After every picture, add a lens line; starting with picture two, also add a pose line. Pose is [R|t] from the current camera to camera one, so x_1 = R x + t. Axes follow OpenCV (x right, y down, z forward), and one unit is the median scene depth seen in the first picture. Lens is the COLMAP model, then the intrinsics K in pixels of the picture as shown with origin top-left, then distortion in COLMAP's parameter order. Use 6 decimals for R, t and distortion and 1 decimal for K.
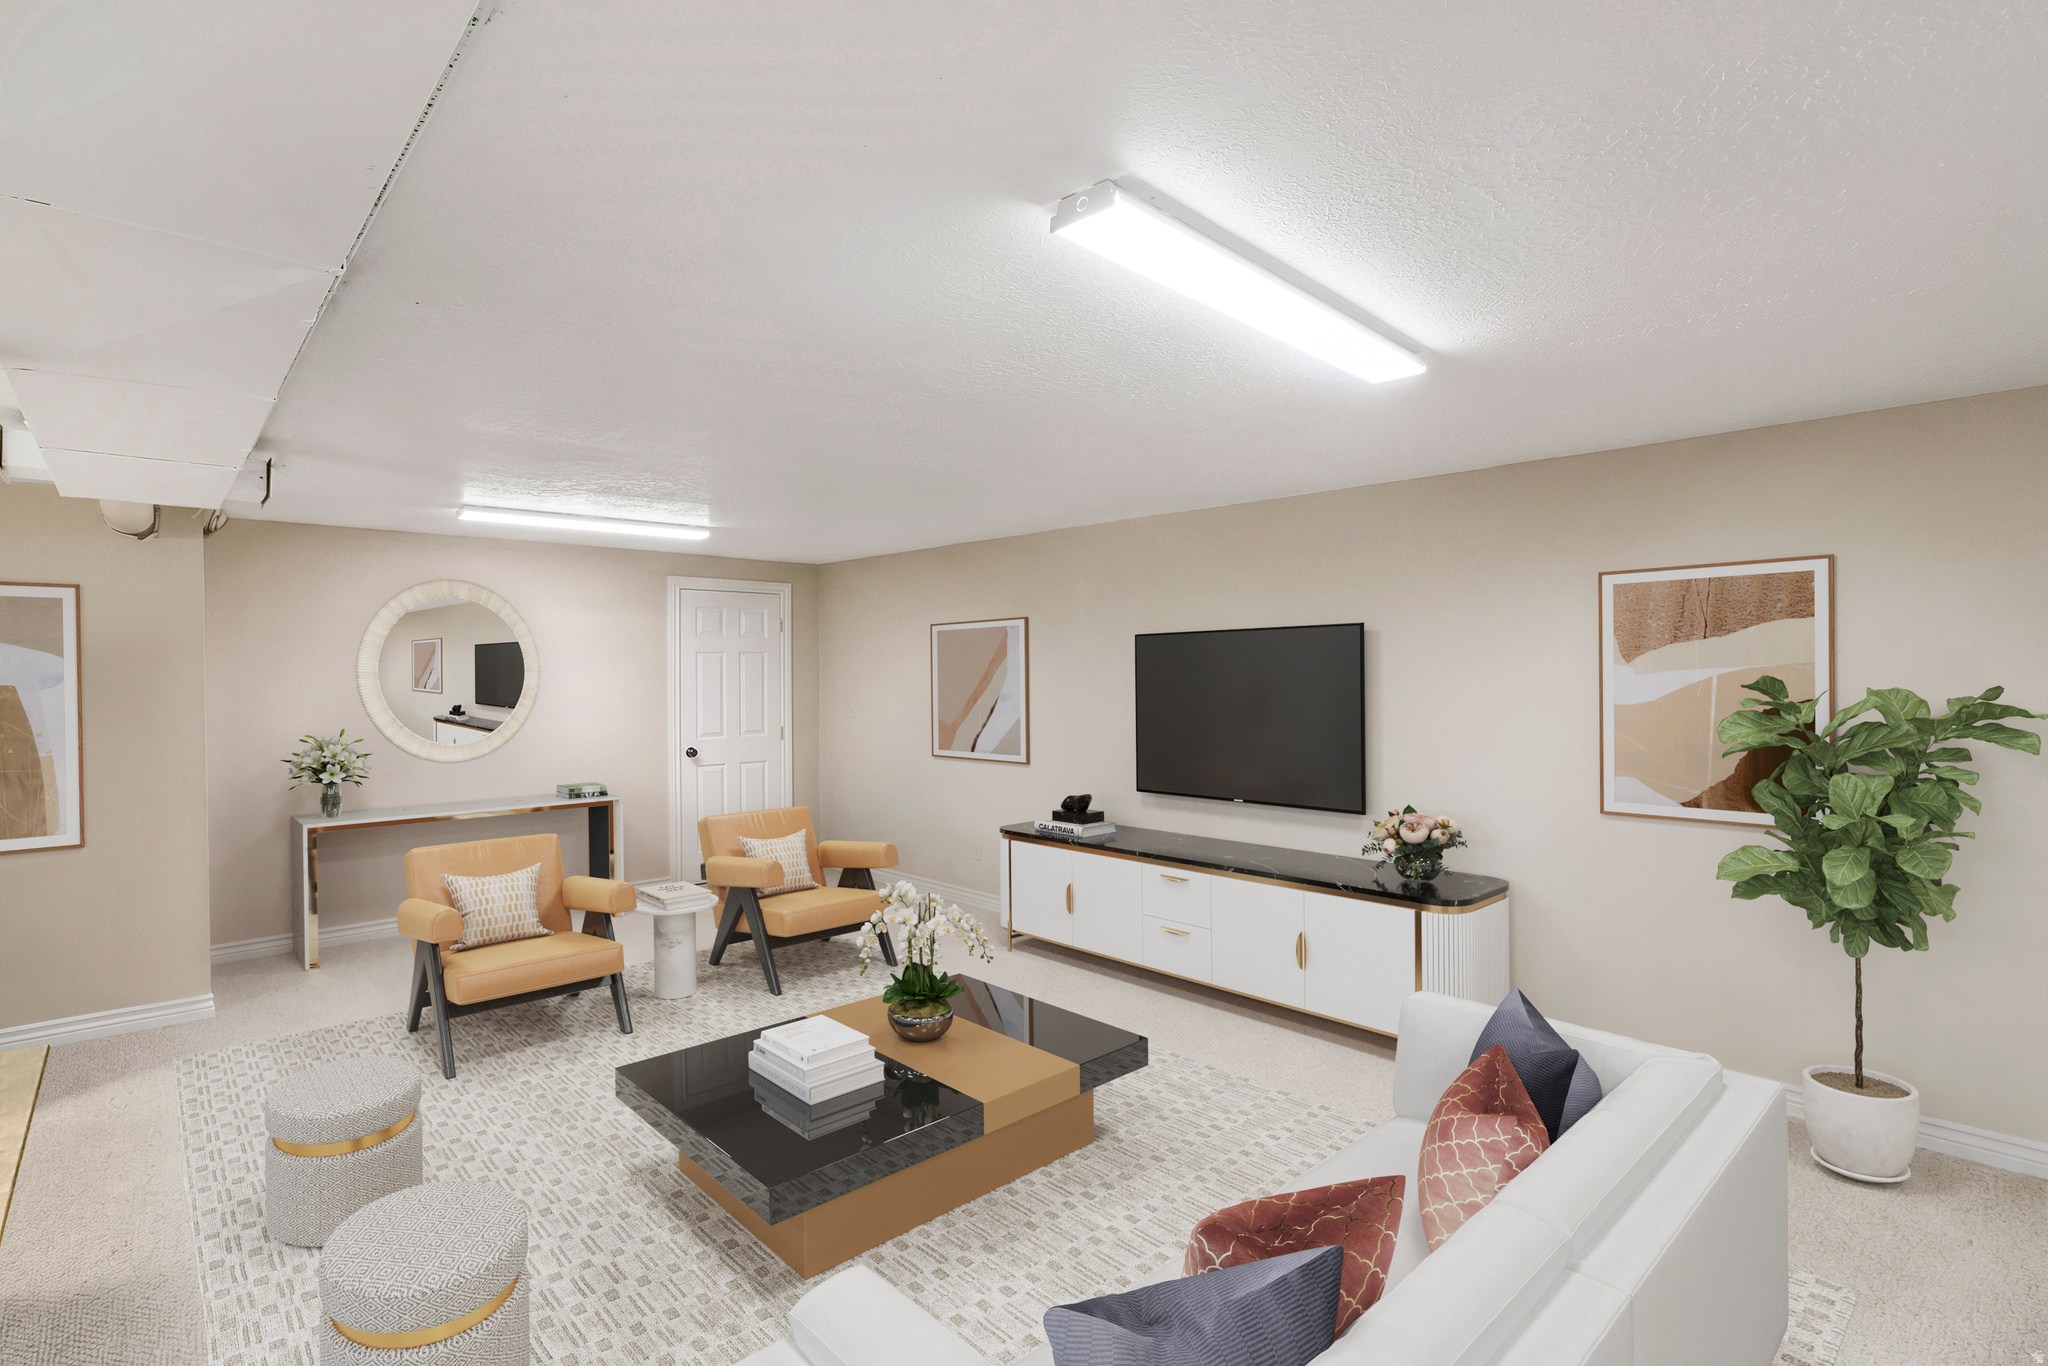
lens RADIAL K [[964.9, 0, 1024.0], [0, 964.9, 683.0], [0, 0, 1]] dist [0.002417, 0.000390]
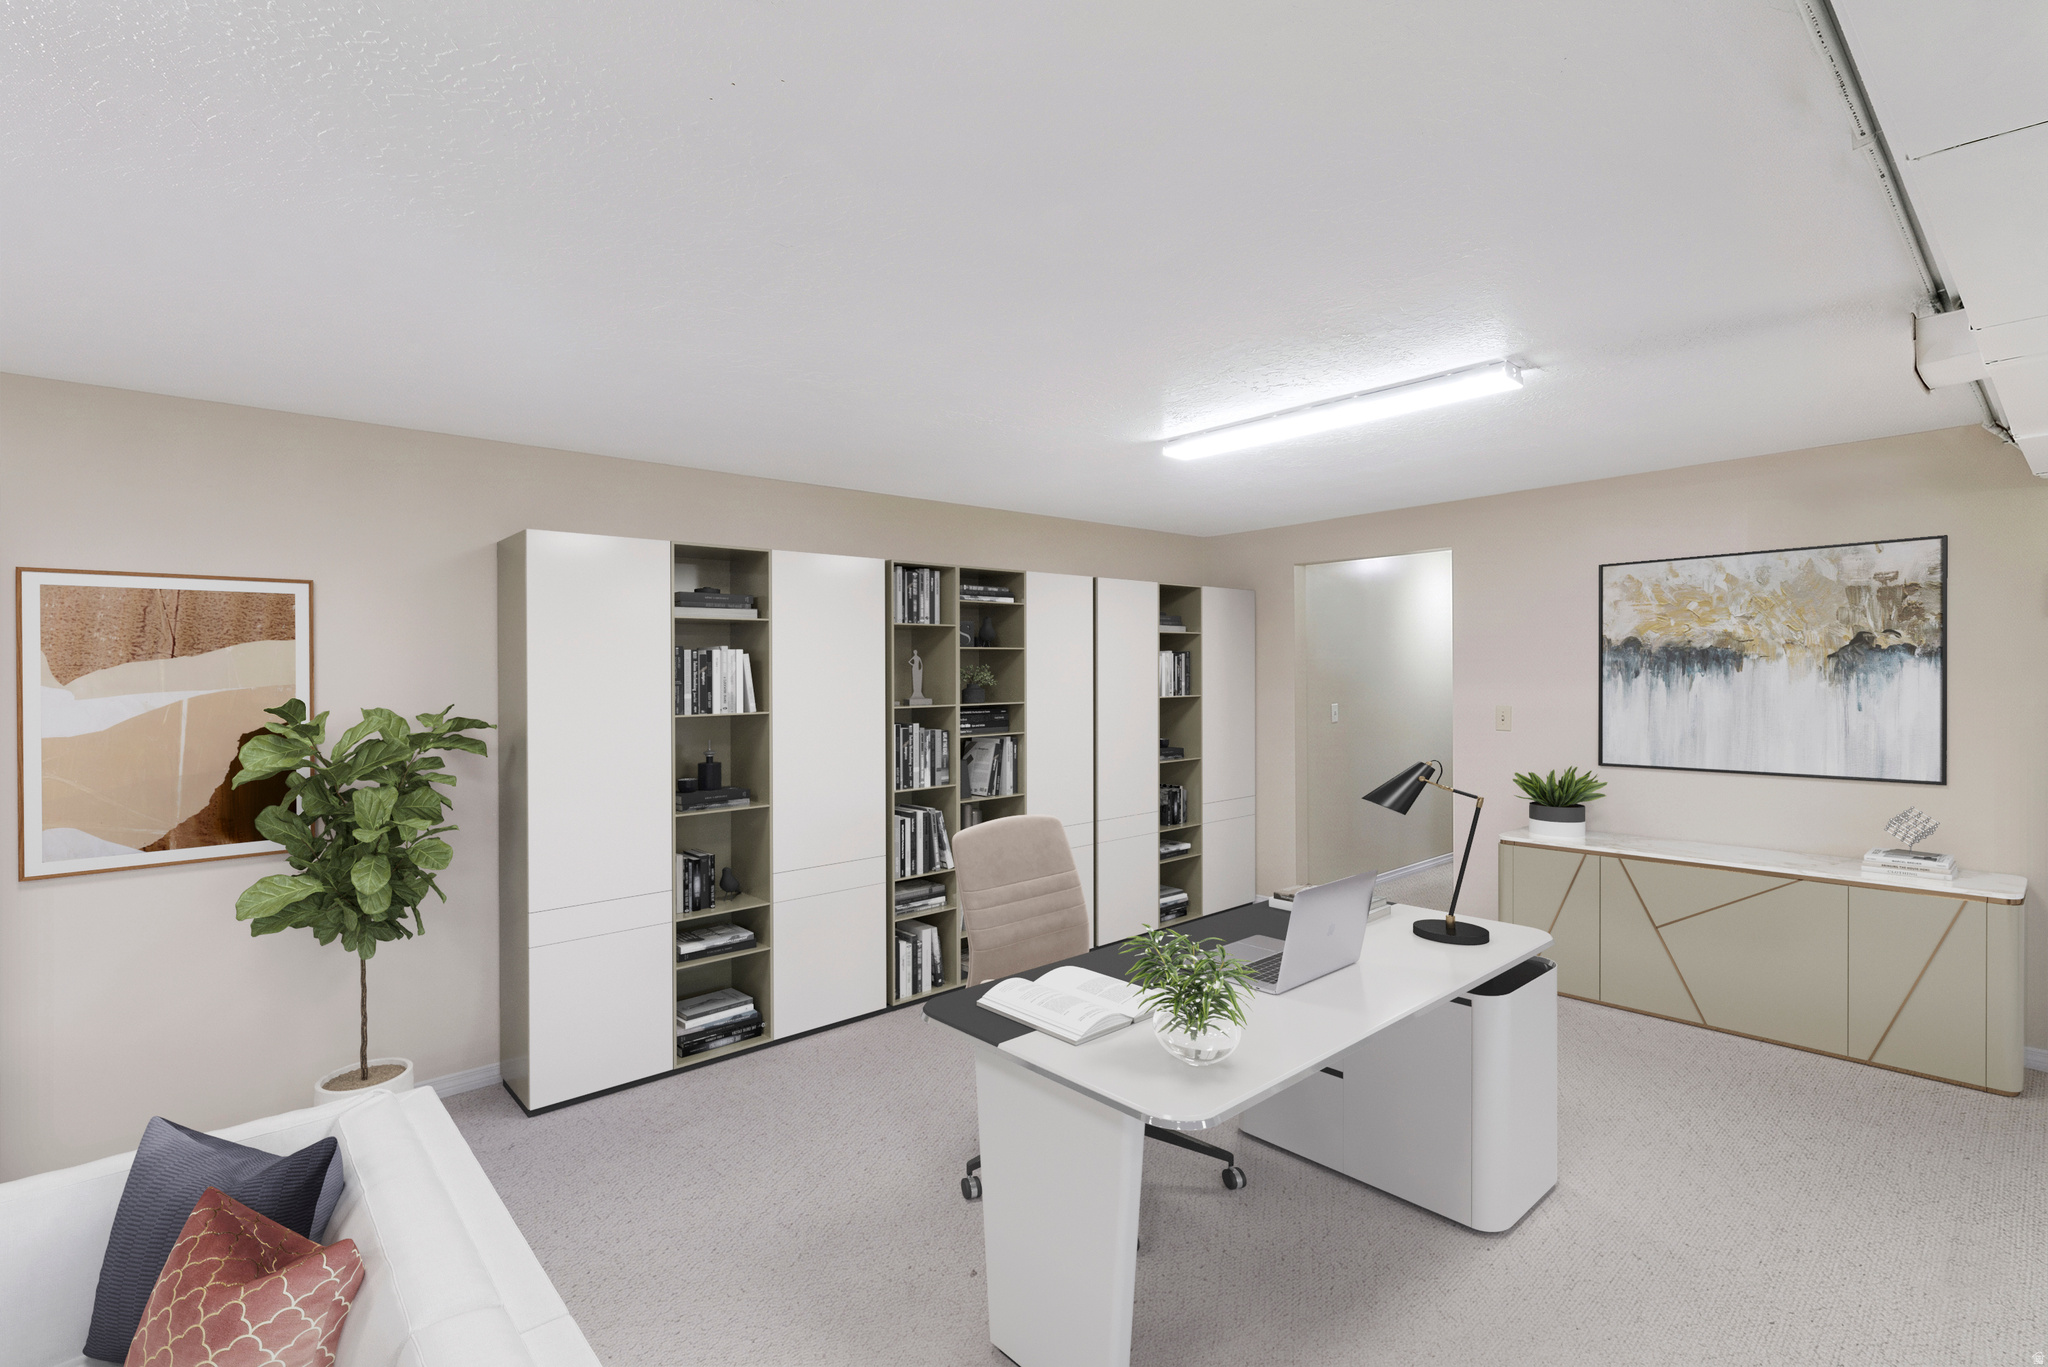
lens RADIAL K [[939.7, 0, 1024.0], [0, 939.7, 683.5], [0, 0, 1]] dist [-0.019298, 0.000099]
pose [[0.007439, 0.002231, 0.999970, -0.155831], [0.020138, 0.999794, -0.002380, -0.005010], [-0.999770, 0.020156, 0.007392, 0.237282]]
